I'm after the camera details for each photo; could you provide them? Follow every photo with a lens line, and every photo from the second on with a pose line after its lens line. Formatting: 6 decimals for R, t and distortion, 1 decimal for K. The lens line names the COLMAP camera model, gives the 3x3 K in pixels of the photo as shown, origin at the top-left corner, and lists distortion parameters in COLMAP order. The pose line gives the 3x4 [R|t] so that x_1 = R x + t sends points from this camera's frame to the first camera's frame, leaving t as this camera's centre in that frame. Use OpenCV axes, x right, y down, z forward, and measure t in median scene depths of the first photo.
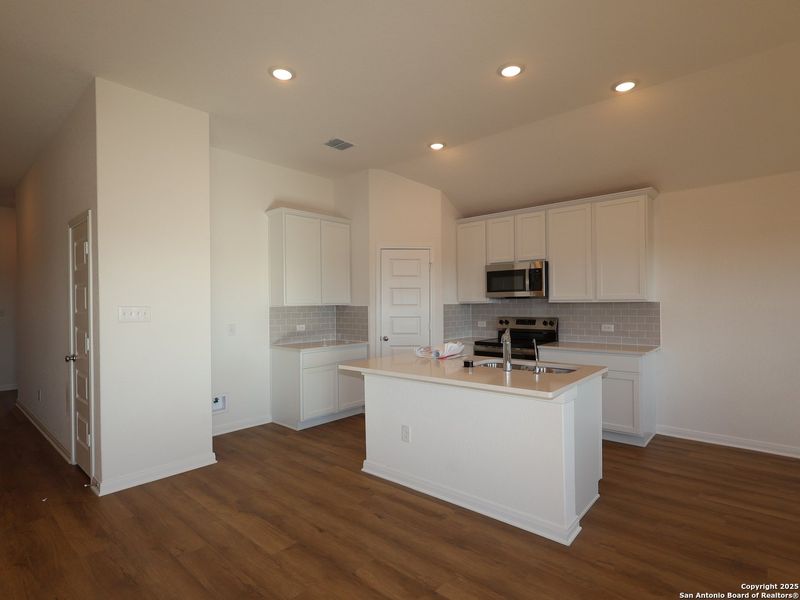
lens RADIAL K [[419.2, 0, 398.3], [0, 419.2, 302.7], [0, 0, 1]] dist [0.003422, -0.000865]
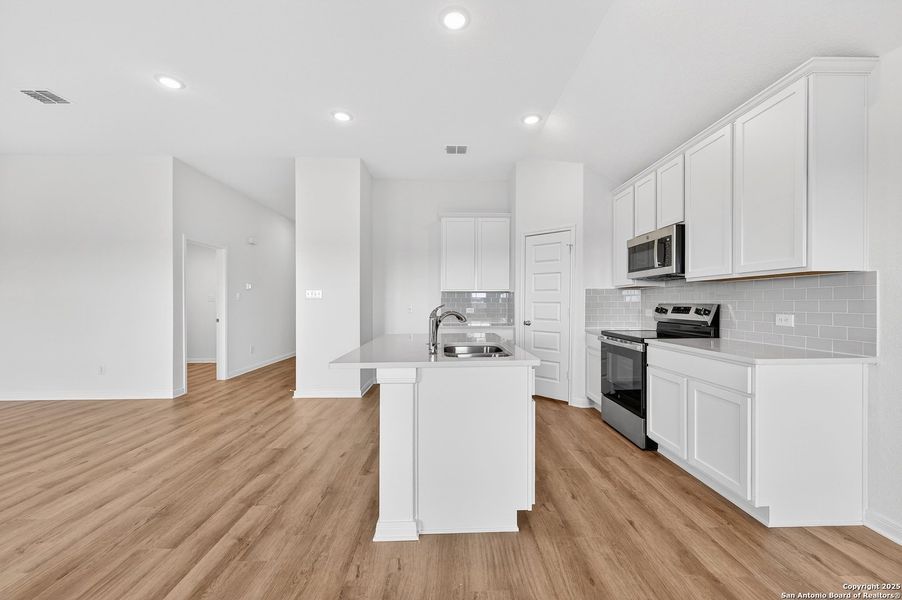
lens RADIAL K [[358.9, 0, 458.0], [0, 358.9, 302.1], [0, 0, 1]] dist [-0.000425, 0.000520]
pose [[0.688363, 0.007485, -0.725328, 0.564083], [-0.005449, 0.999972, 0.005148, 0.034951], [0.725346, 0.000409, 0.688384, 0.317107]]
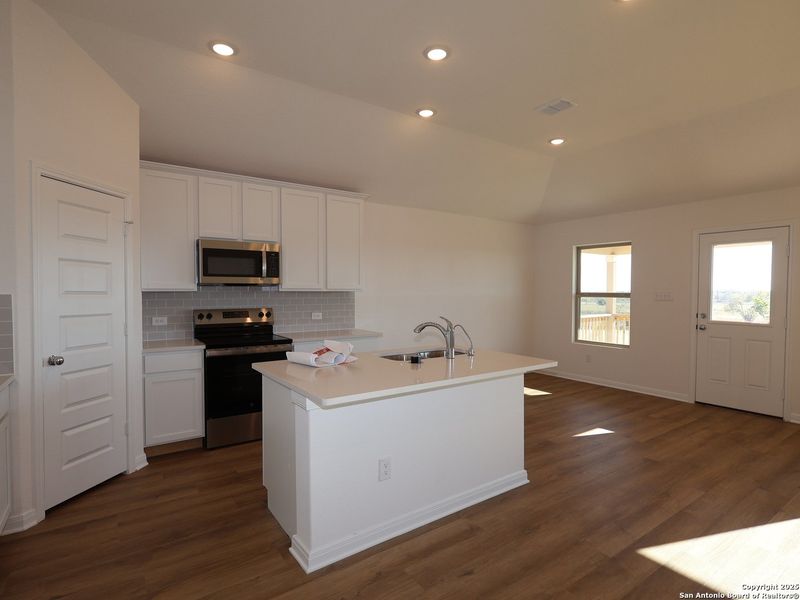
lens RADIAL K [[419.2, 0, 397.8], [0, 419.2, 303.0], [0, 0, 1]] dist [0.003422, -0.000865]
pose [[0.235272, -0.016816, 0.971784, -0.479180], [-0.004284, 0.999823, 0.018338, 0.007778], [-0.971920, -0.008478, 0.235158, 0.572121]]
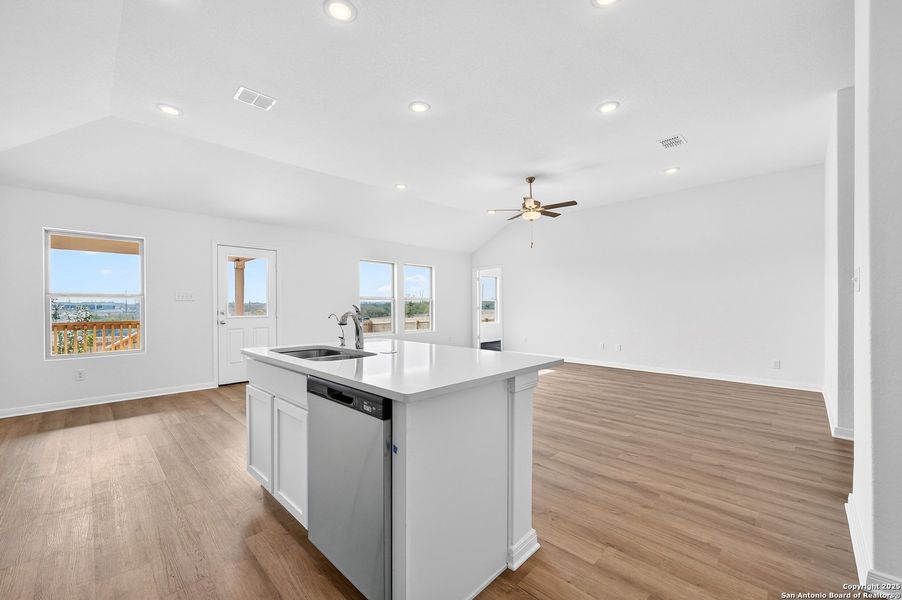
lens RADIAL K [[358.9, 0, 451.6], [0, 358.9, 301.6], [0, 0, 1]] dist [-0.000425, 0.000520]
pose [[-0.998836, 0.014420, 0.046025, 0.006802], [0.014080, 0.999871, -0.007718, 0.042332], [-0.046130, -0.007061, -0.998910, 1.167371]]
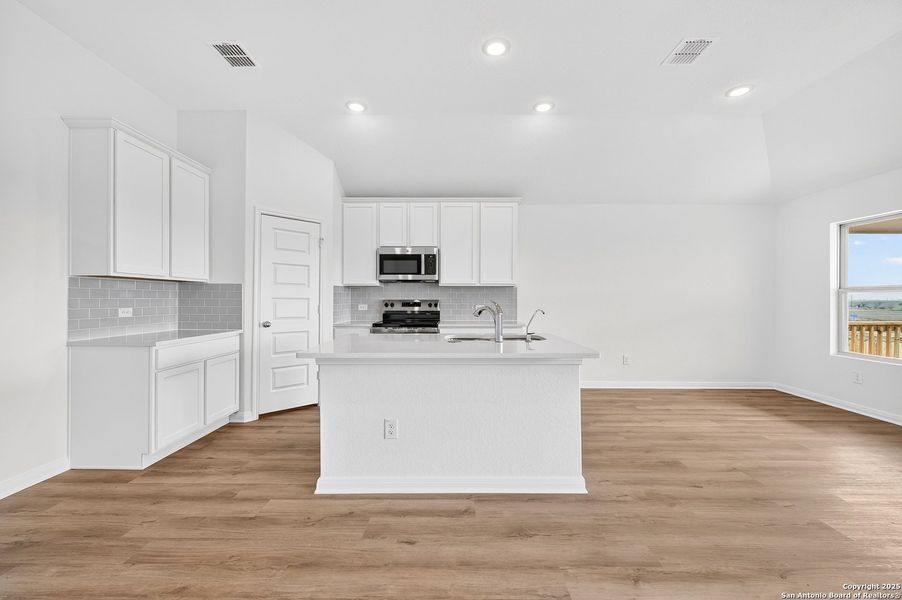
lens RADIAL K [[358.9, 0, 452.2], [0, 358.9, 298.3], [0, 0, 1]] dist [-0.000425, 0.000520]
pose [[0.752638, 0.013501, 0.658296, -0.252944], [-0.009774, 0.999909, -0.009332, 0.043452], [-0.658362, 0.000590, 0.752702, 0.276379]]
